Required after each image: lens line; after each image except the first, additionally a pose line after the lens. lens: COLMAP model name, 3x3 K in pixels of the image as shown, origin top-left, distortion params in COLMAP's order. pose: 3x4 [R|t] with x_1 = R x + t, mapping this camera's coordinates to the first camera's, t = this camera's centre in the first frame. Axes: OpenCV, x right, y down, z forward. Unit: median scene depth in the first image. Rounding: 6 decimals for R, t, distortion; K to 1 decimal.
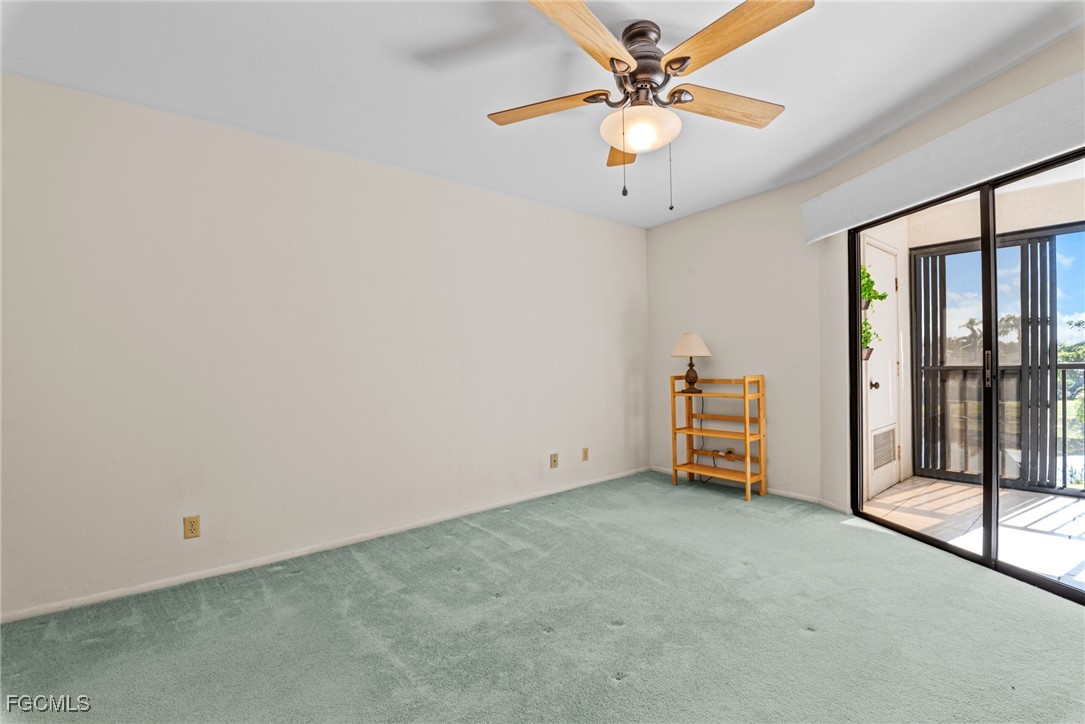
lens RADIAL K [[478.5, 0, 545.1], [0, 478.5, 365.0], [0, 0, 1]] dist [-0.034296, -0.001323]
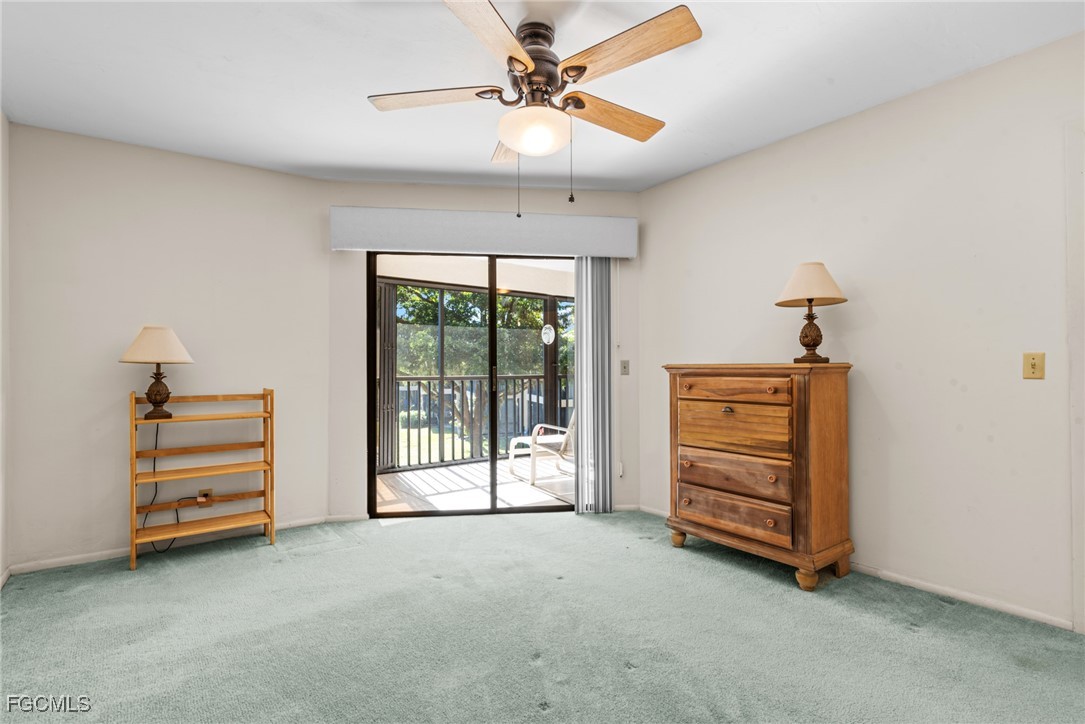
lens RADIAL K [[530.2, 0, 541.6], [0, 530.2, 365.1], [0, 0, 1]] dist [-0.000561, 0.000097]
pose [[0.023296, 0.027885, 0.999340, -0.456236], [0.002931, 0.999605, -0.027960, 0.007971], [-0.999724, 0.003581, 0.023205, 0.504335]]
